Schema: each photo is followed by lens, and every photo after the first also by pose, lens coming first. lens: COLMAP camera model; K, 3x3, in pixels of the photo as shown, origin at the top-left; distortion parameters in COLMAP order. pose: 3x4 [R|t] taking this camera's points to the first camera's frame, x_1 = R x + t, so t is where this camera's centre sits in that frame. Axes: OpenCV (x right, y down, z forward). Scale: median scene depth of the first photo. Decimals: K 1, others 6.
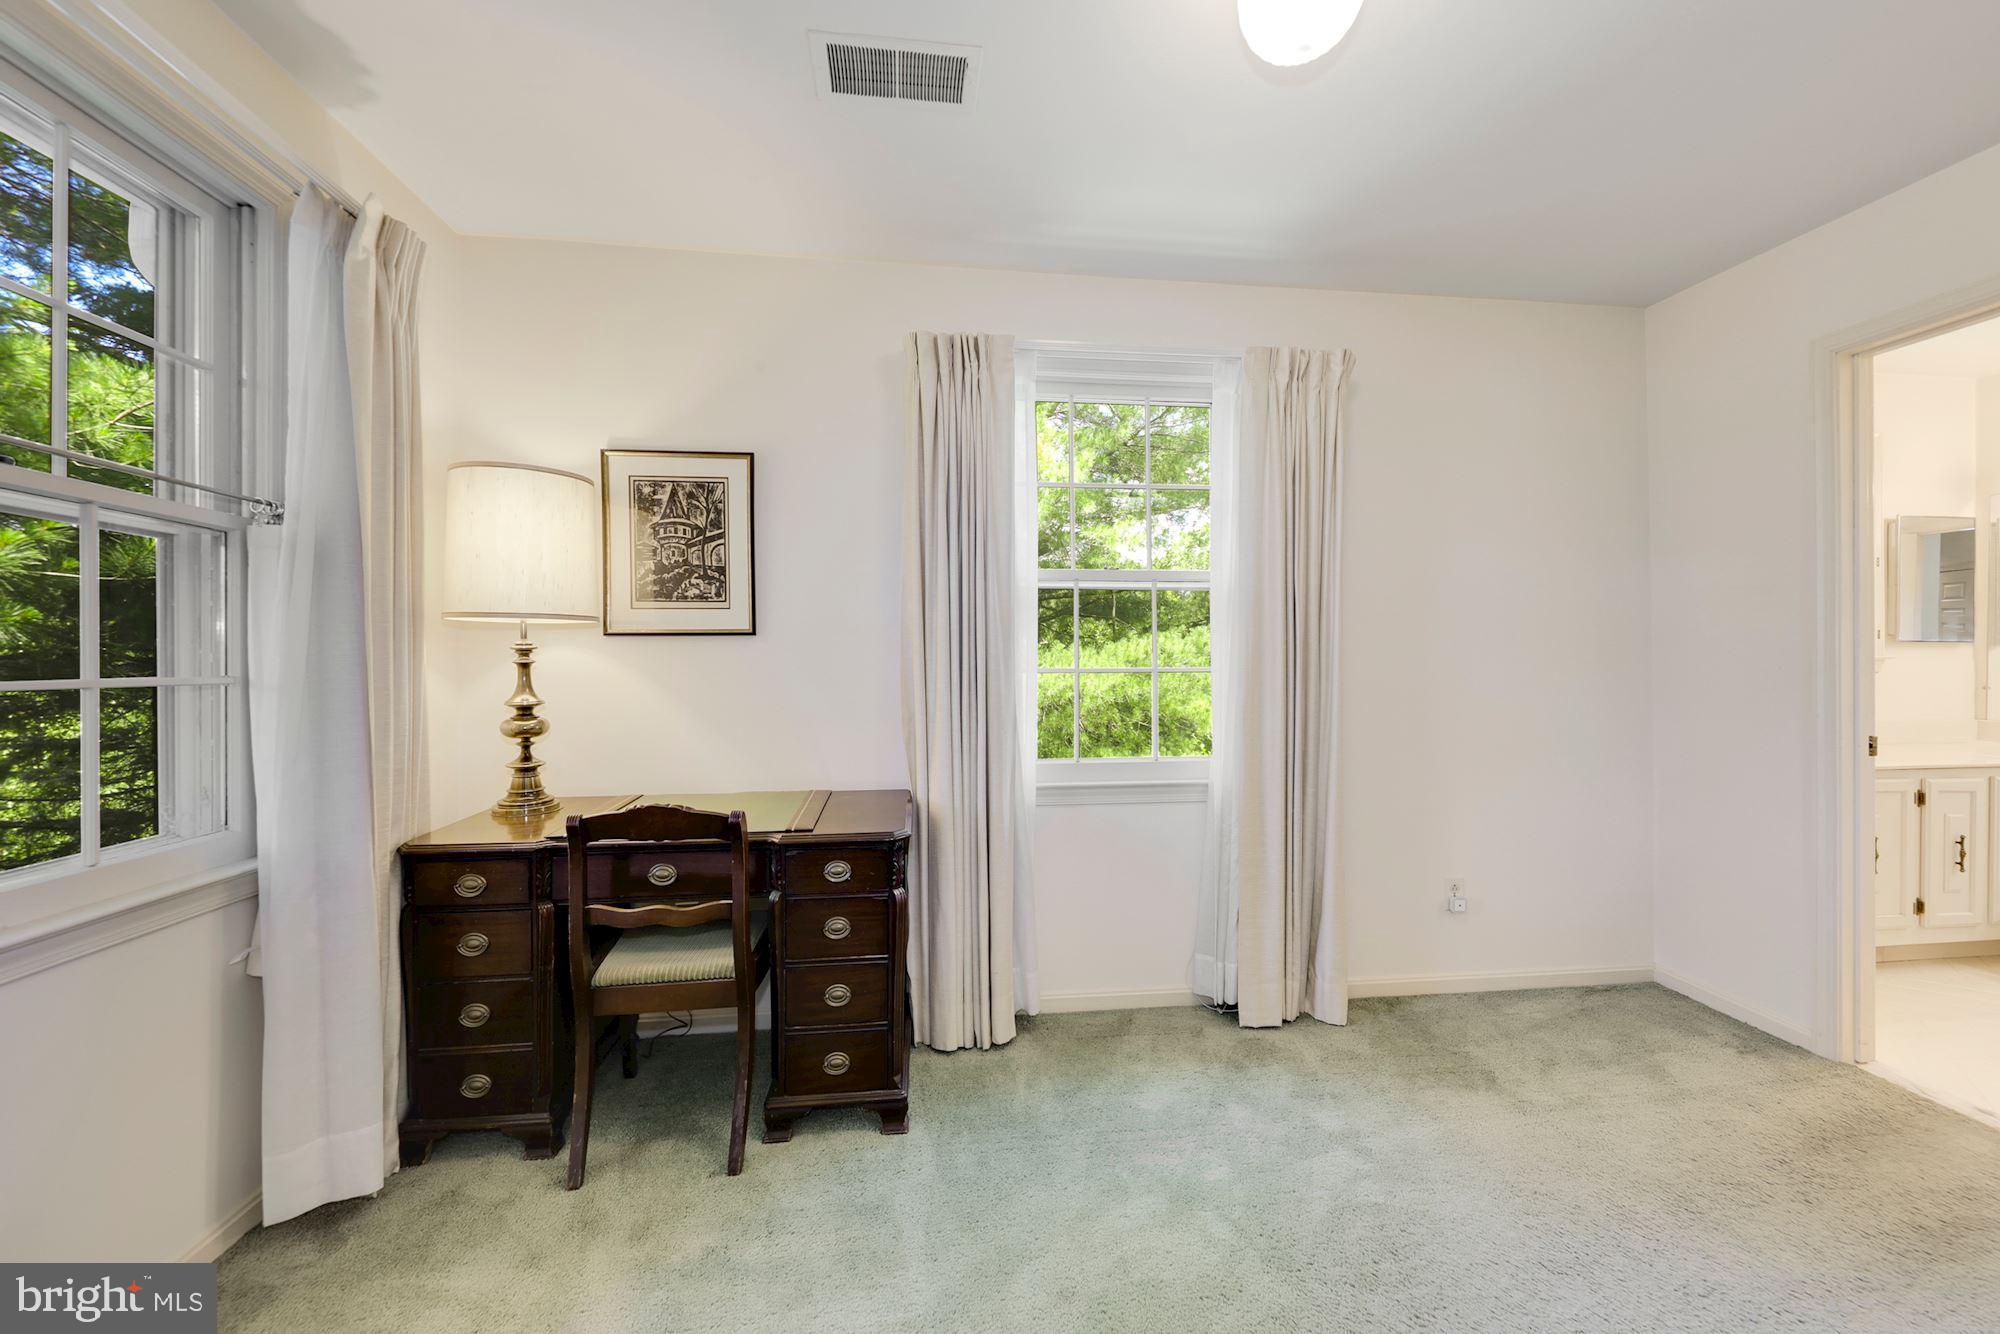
lens RADIAL K [[836.5, 0, 993.4], [0, 836.5, 670.3], [0, 0, 1]] dist [0.012464, -0.000199]
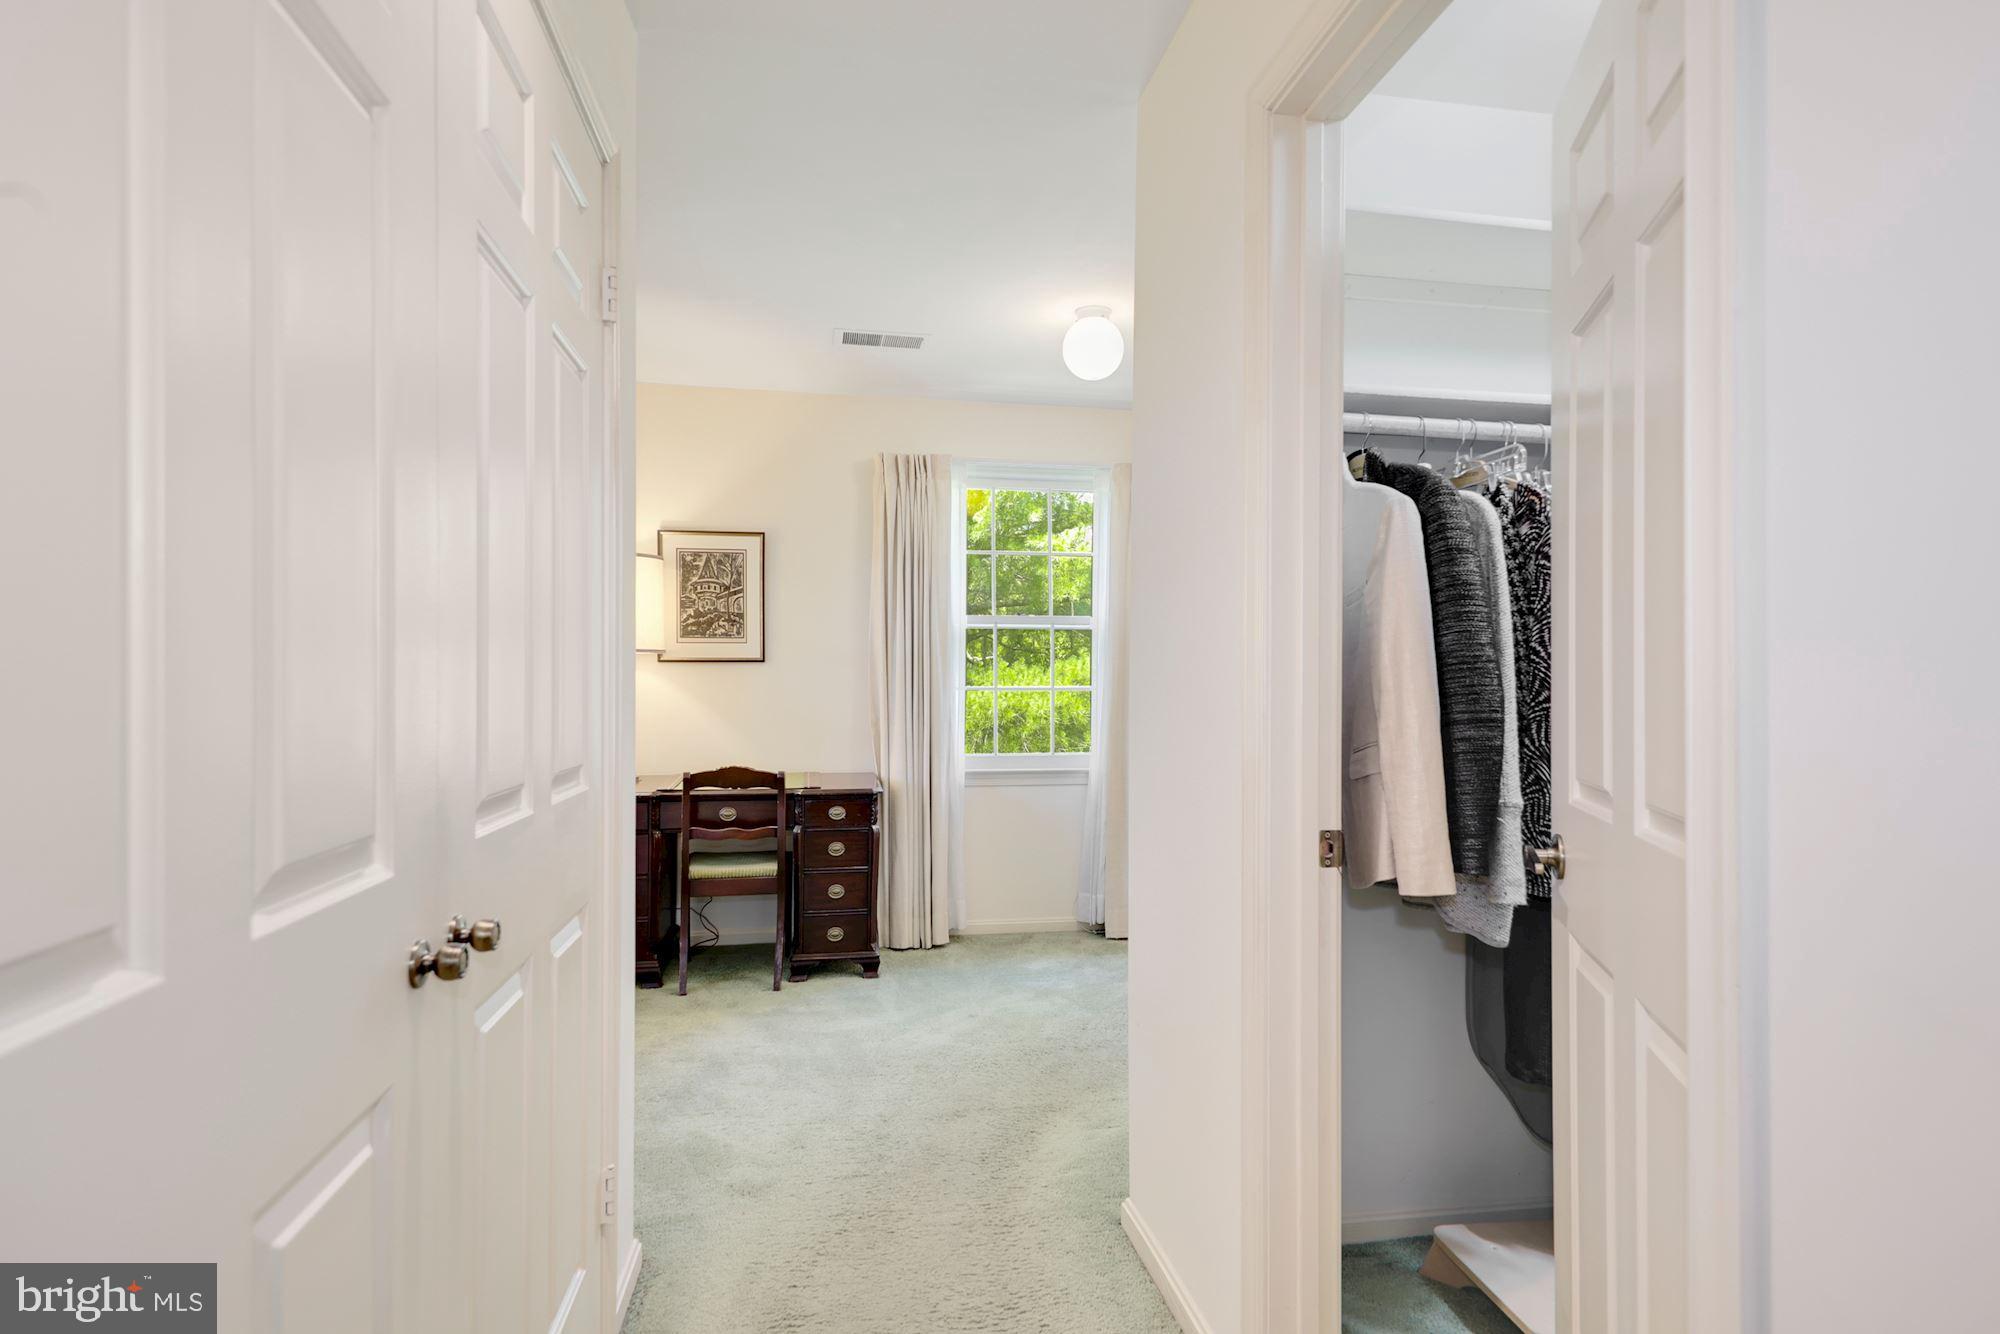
lens RADIAL K [[900.6, 0, 994.8], [0, 900.6, 675.6], [0, 0, 1]] dist [0.002832, 0.000050]
pose [[0.997595, 0.006642, 0.068994, -0.004864], [-0.005544, 0.999855, -0.016090, 0.002816], [-0.069091, 0.015669, 0.997487, -0.563378]]
